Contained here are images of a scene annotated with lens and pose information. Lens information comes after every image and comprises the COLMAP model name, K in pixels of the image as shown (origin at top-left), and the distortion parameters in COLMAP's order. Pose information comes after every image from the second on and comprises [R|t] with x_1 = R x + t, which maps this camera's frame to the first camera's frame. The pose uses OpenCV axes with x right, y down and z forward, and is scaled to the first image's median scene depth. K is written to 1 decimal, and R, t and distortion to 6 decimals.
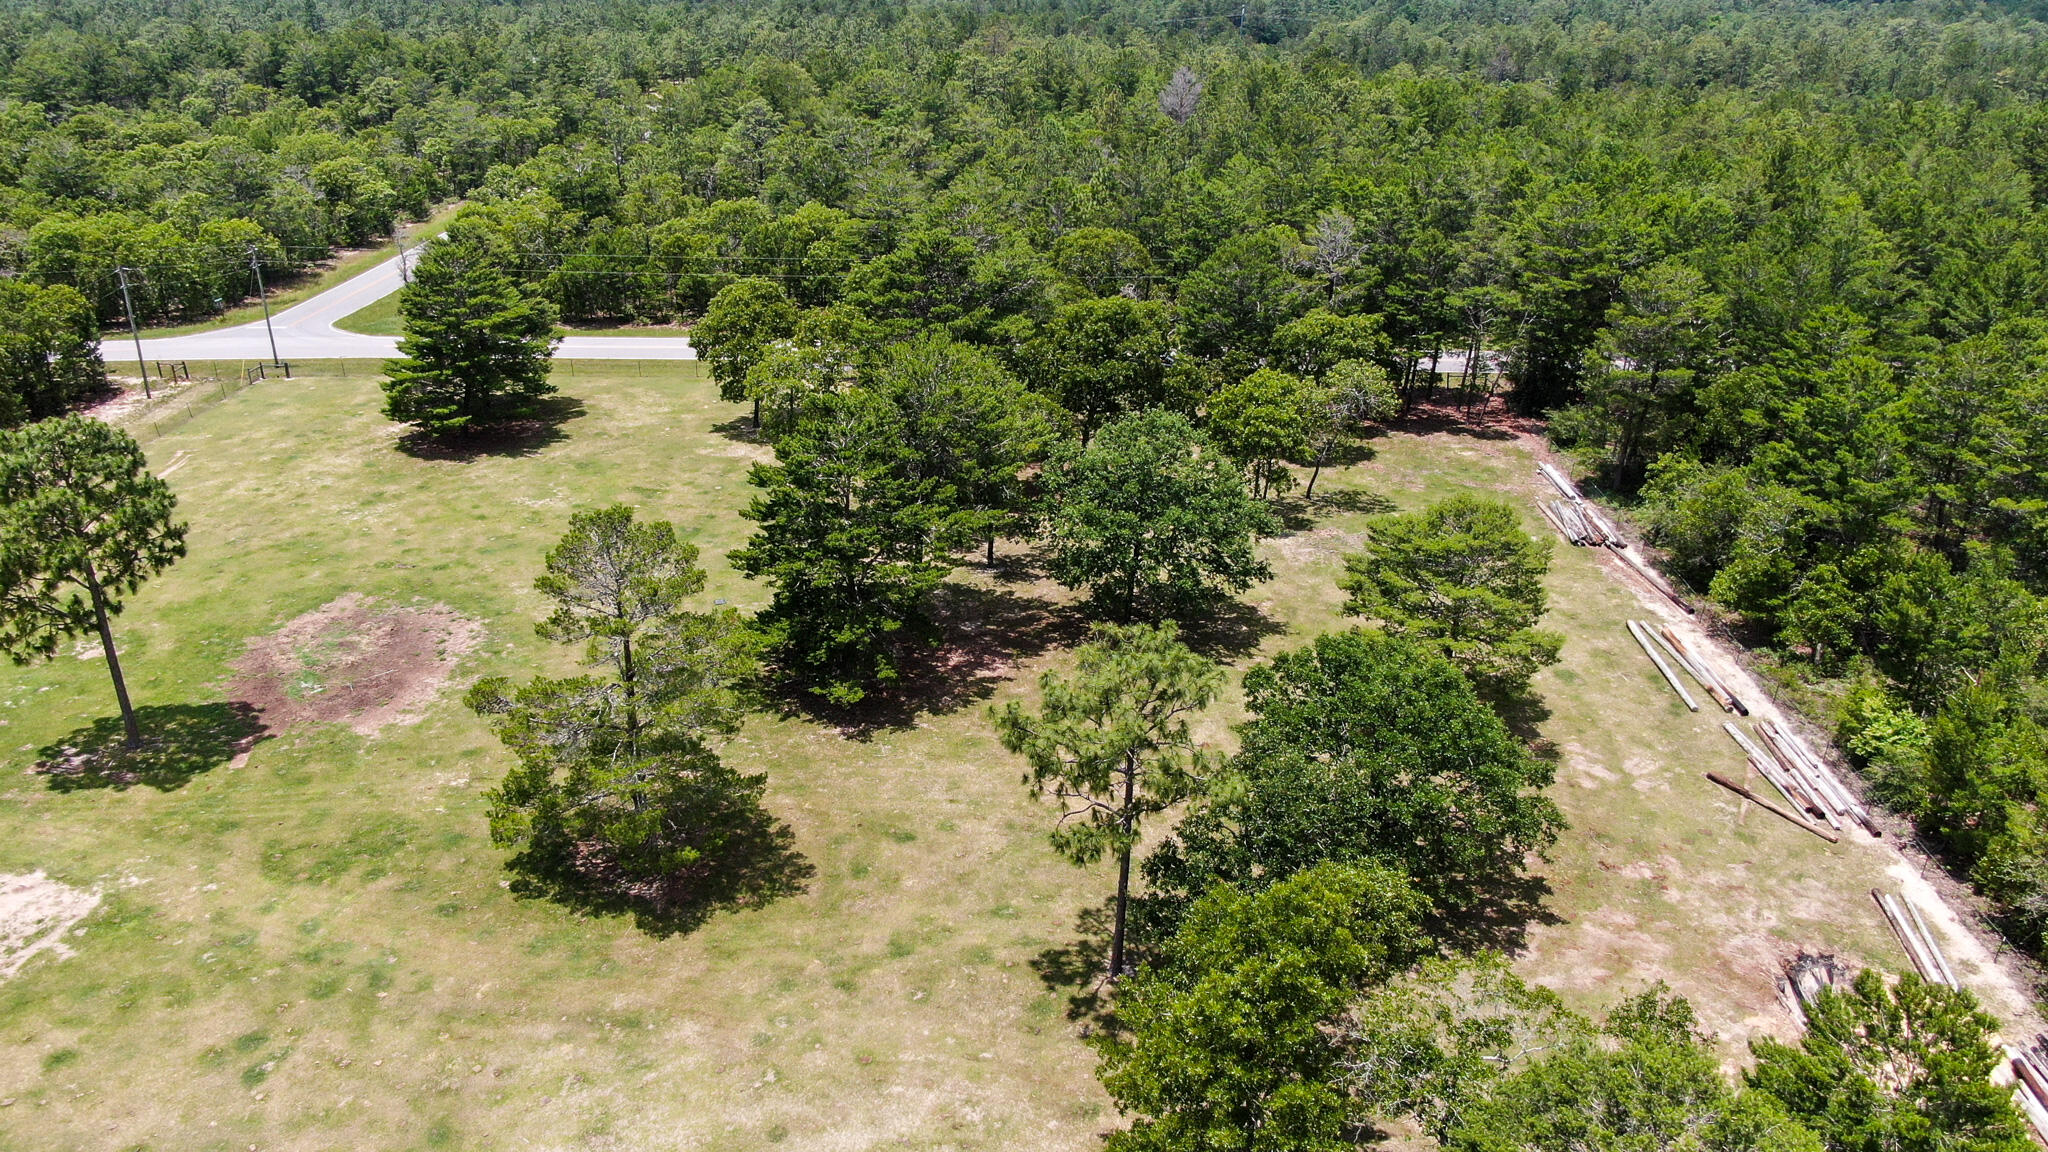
lens RADIAL K [[1471.4, 0, 1024.0], [0, 1471.4, 576.0], [0, 0, 1]] dist [-0.020225, 0.006702]
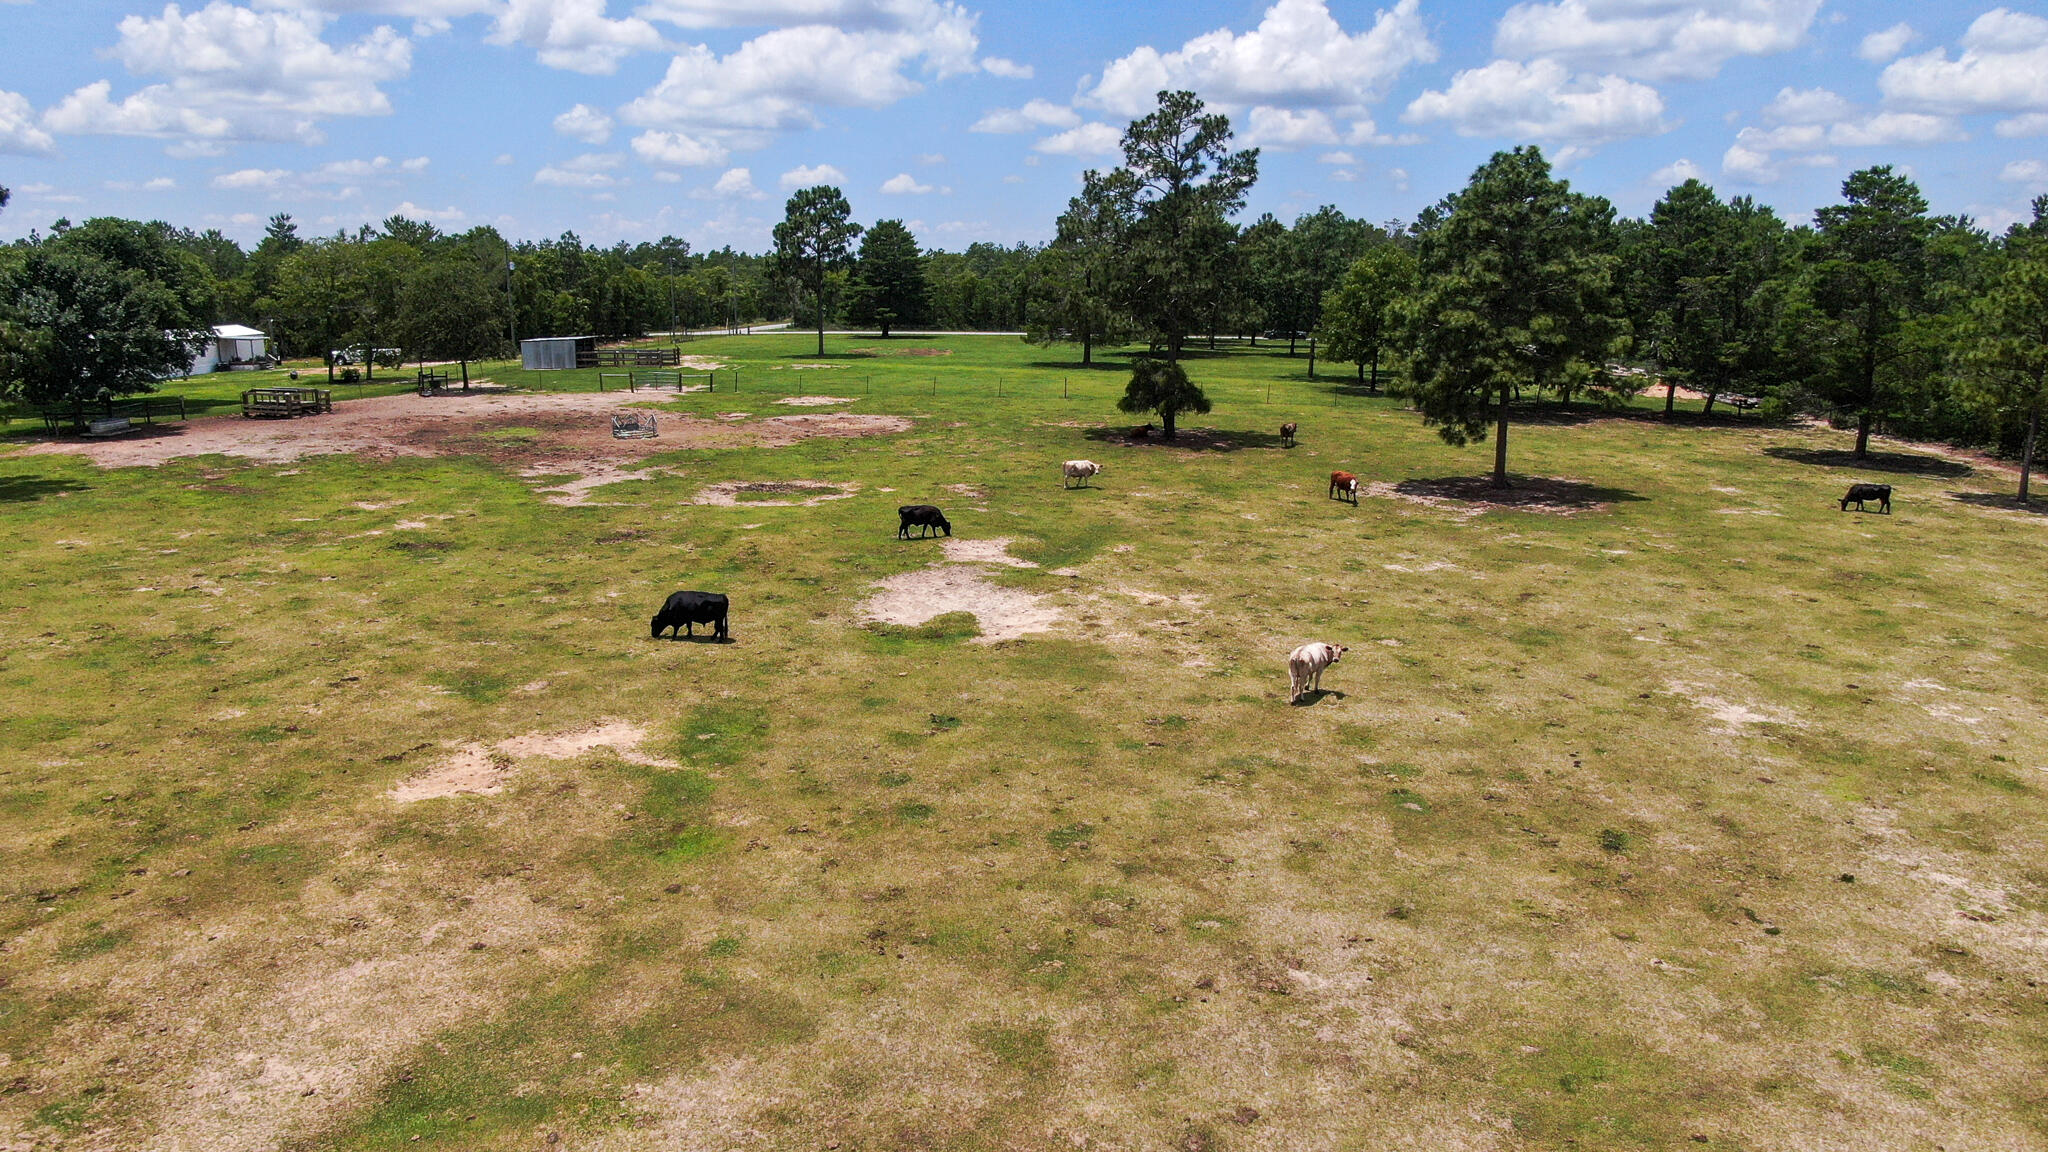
lens RADIAL K [[1471.4, 0, 1024.0], [0, 1471.4, 576.0], [0, 0, 1]] dist [-0.020225, 0.006702]
pose [[0.998938, 0.003769, -0.045931, -0.136002], [-0.013760, 0.975579, -0.219217, 0.534584], [0.043983, 0.219616, 0.974594, -0.578601]]
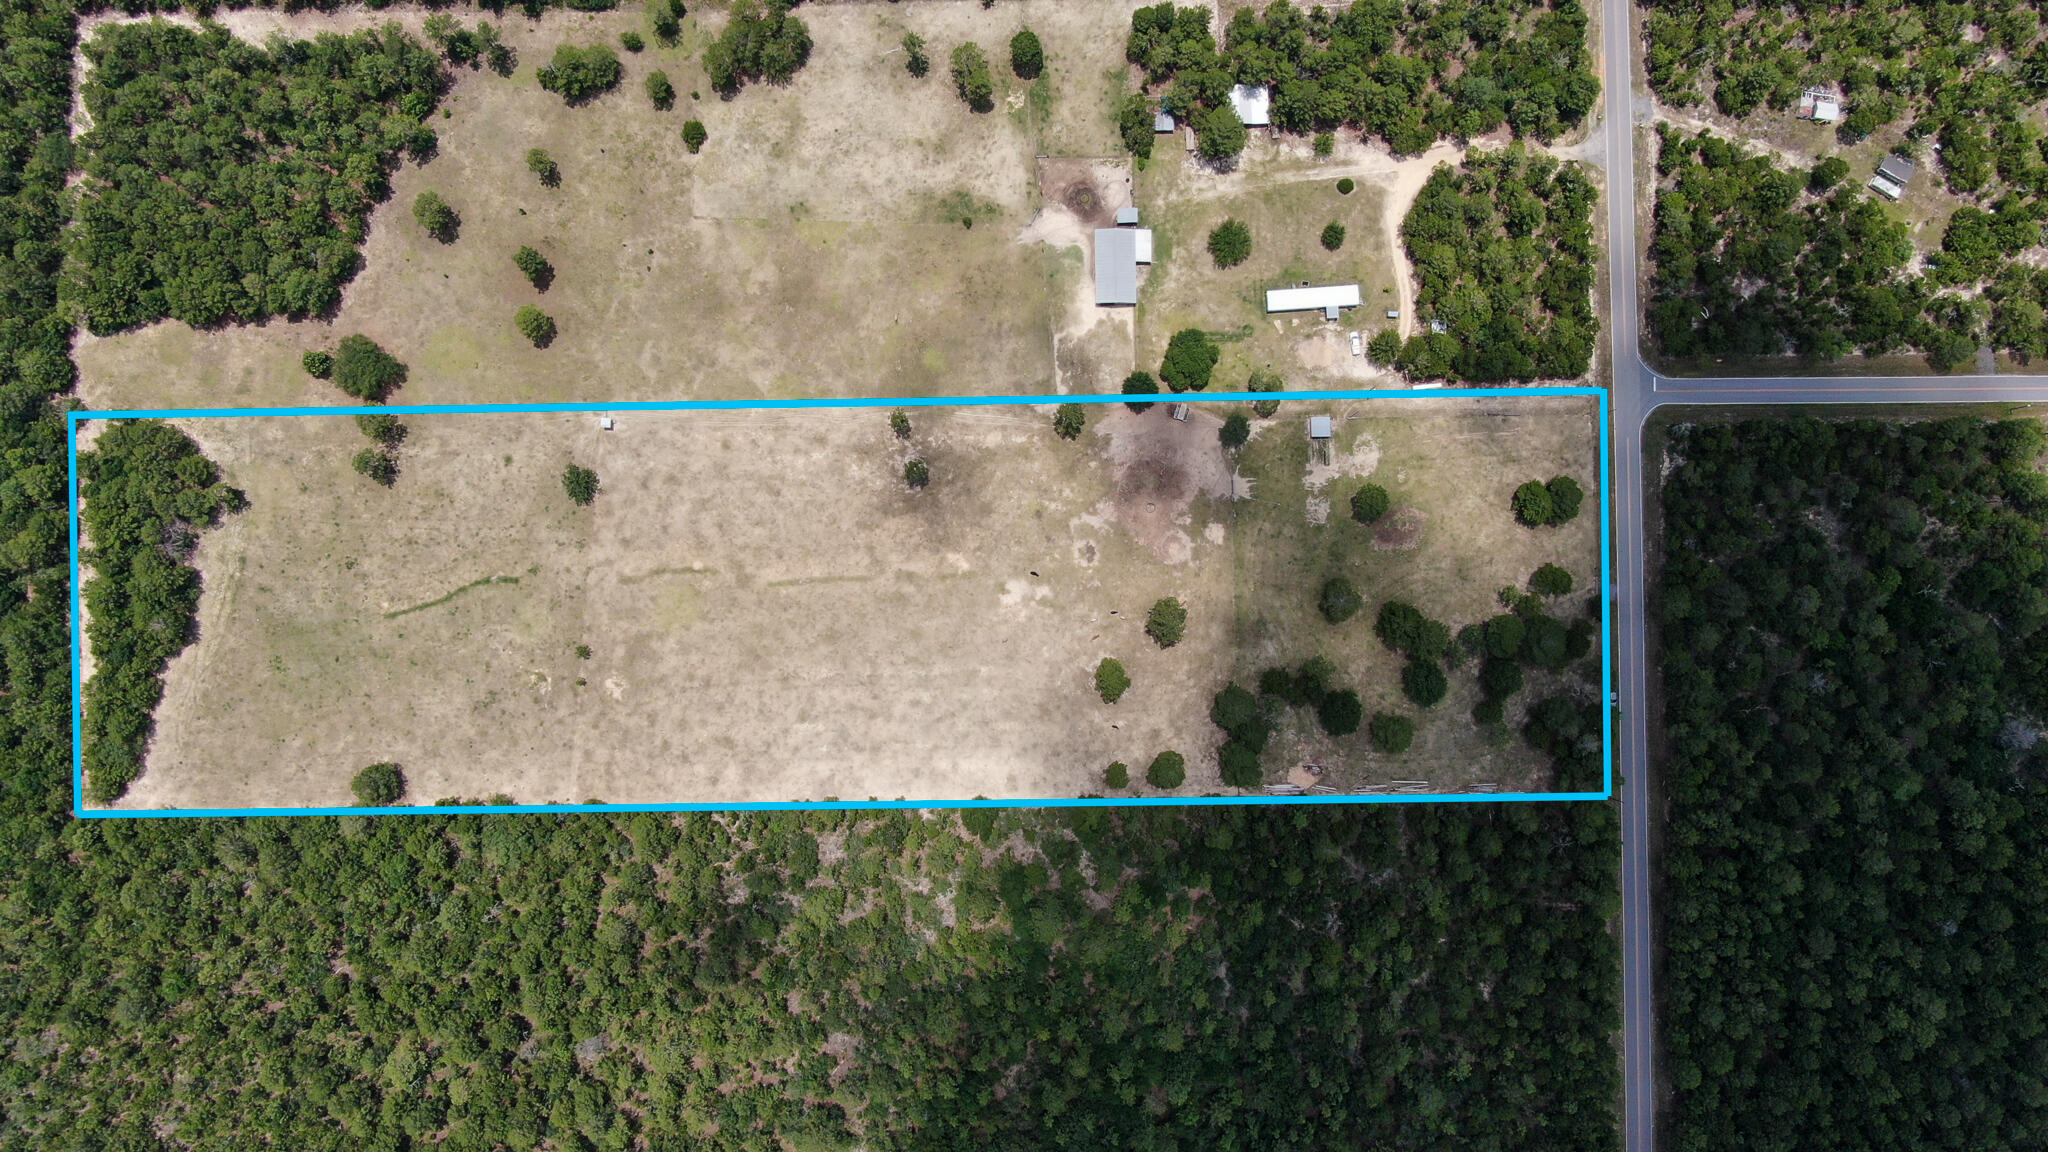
lens RADIAL K [[1644.6, 0, 1024.0], [0, 1644.6, 576.0], [0, 0, 1]] dist [-0.007905, -0.002421]
pose [[0.016362, 0.999668, -0.019906, -0.131674], [-0.405143, 0.024830, 0.913916, -3.268629], [0.914107, -0.006889, 0.405415, -1.778211]]
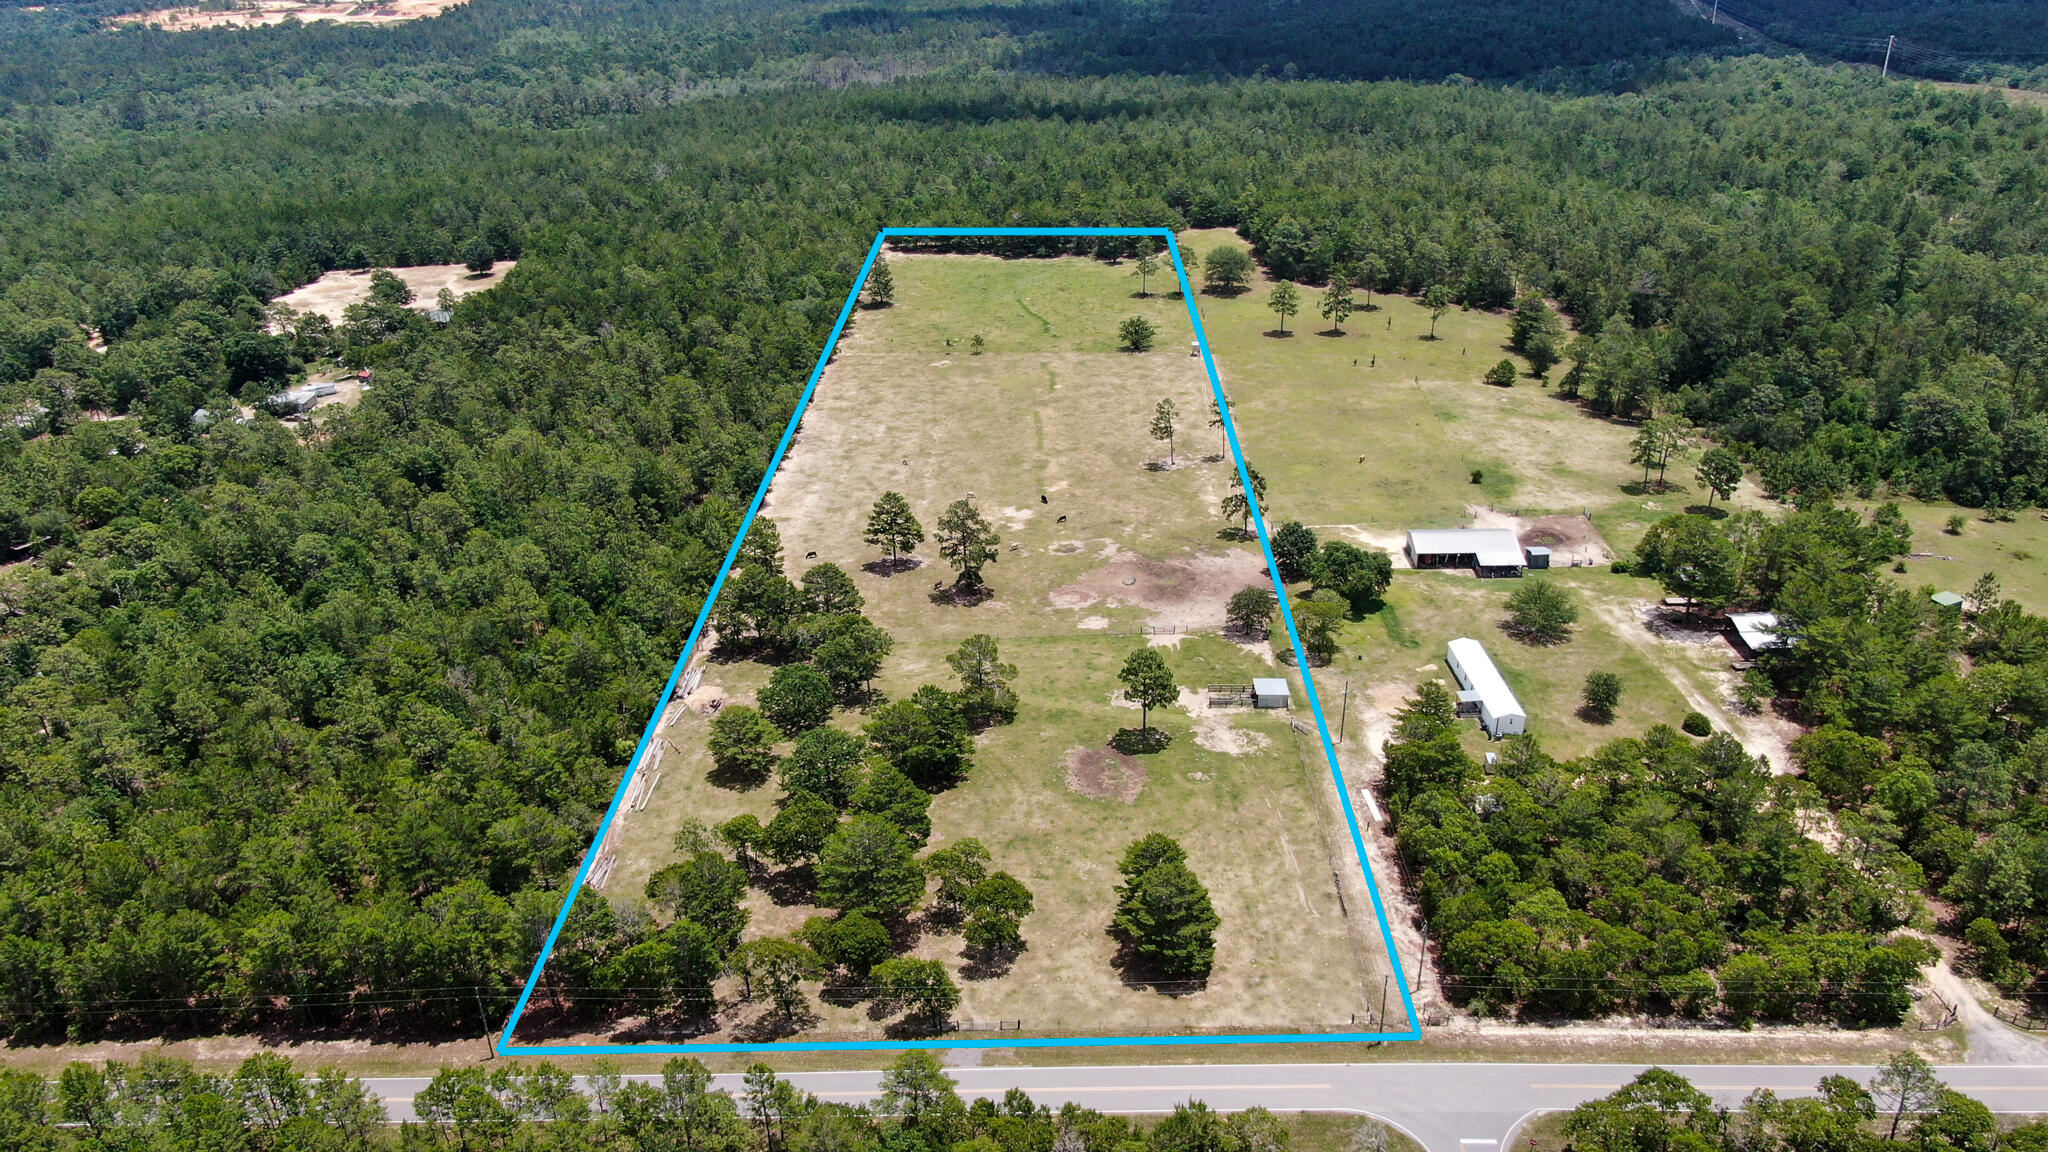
lens RADIAL K [[1471.4, 0, 1024.0], [0, 1471.4, 576.0], [0, 0, 1]] dist [-0.020225, 0.006702]
pose [[-0.999584, 0.011352, 0.026497, -0.259445], [0.027654, 0.637148, 0.770245, -1.683058], [-0.008138, 0.770658, -0.637197, 1.766392]]
